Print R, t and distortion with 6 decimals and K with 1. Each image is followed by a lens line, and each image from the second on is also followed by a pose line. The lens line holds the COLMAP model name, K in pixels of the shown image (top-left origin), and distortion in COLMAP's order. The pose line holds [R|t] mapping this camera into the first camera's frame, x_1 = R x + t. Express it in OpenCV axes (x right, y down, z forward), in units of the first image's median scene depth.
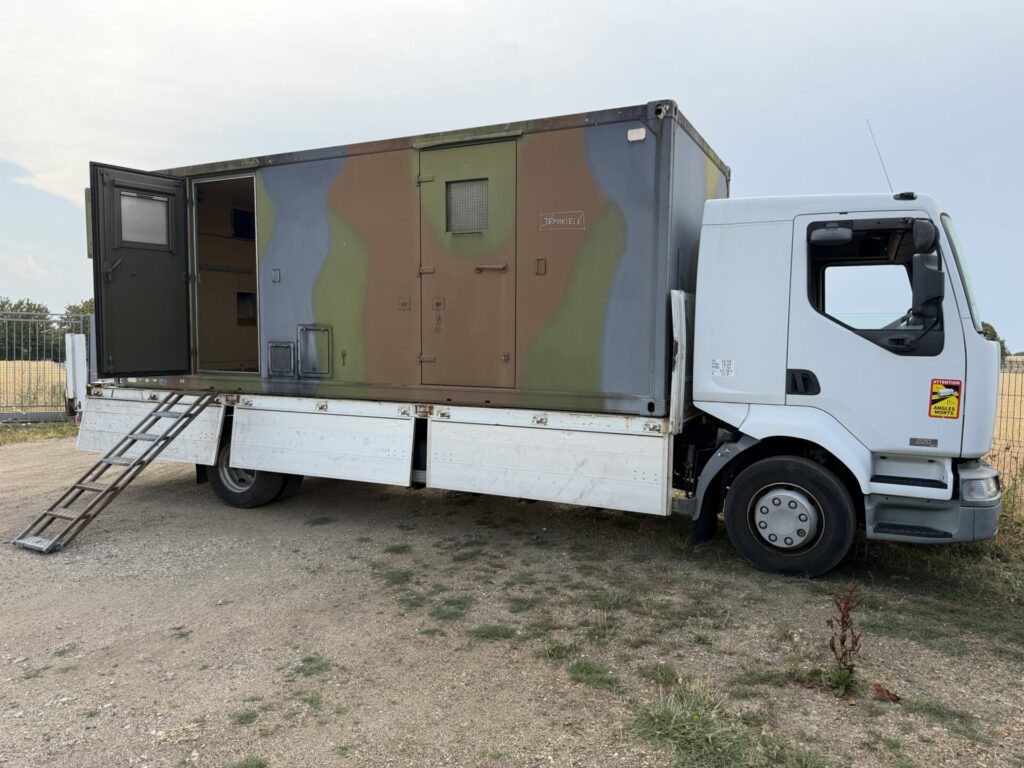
lens RADIAL K [[725.4, 0, 512.0], [0, 725.4, 384.0], [0, 0, 1]] dist [0.036956, -0.061426]
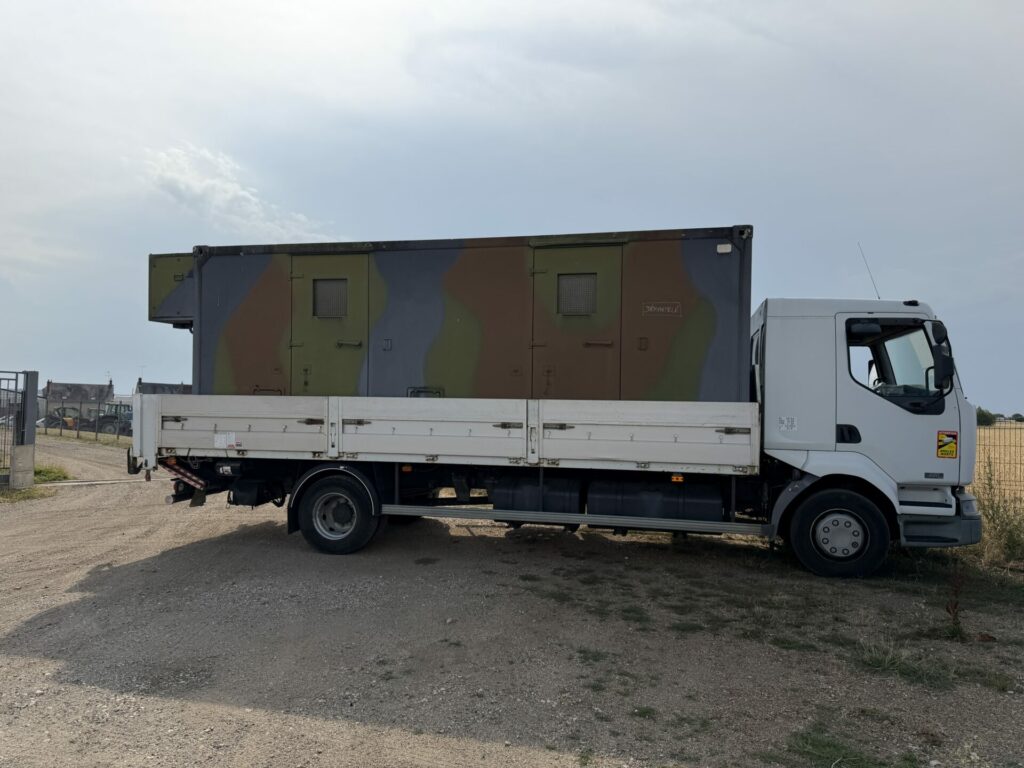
lens RADIAL K [[725.4, 0, 512.0], [0, 725.4, 384.0], [0, 0, 1]] dist [0.036956, -0.061426]
pose [[0.974908, 0.007348, 0.222489, -0.533207], [0.009863, 0.997048, -0.076148, 0.002347], [-0.222391, 0.076431, 0.971957, -0.201308]]
